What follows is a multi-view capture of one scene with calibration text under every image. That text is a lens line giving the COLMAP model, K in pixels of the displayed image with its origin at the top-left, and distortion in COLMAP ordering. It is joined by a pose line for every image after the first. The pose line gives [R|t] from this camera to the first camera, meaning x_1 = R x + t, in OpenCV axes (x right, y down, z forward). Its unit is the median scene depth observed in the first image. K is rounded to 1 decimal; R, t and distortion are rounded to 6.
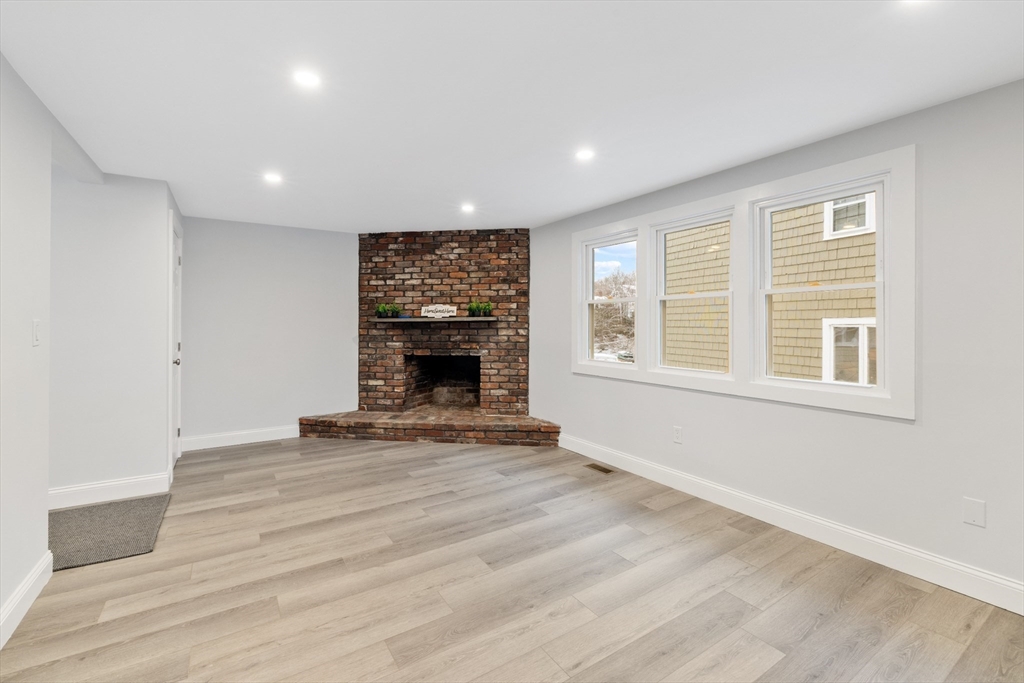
lens RADIAL K [[440.4, 0, 509.8], [0, 440.4, 325.7], [0, 0, 1]] dist [-0.002021, -0.000129]
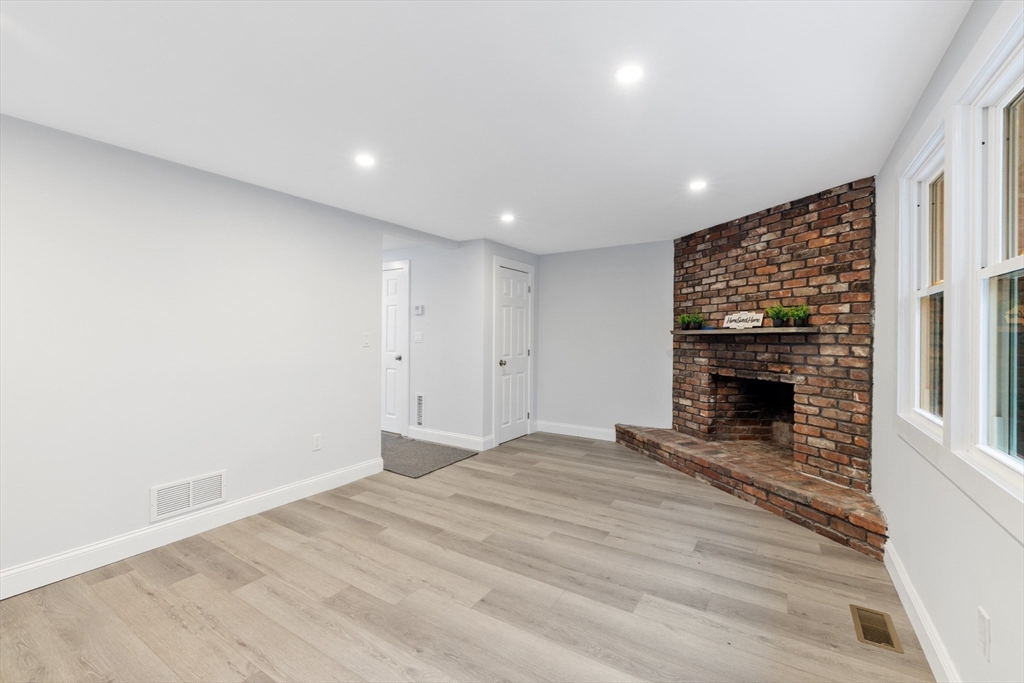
lens RADIAL K [[434.7, 0, 504.2], [0, 434.7, 334.6], [0, 0, 1]] dist [-0.002066, -0.000151]
pose [[0.412646, 0.001051, -0.910891, 0.366805], [-0.008750, 0.999958, -0.002810, -0.002449], [0.910850, 0.009129, 0.412637, 0.311320]]
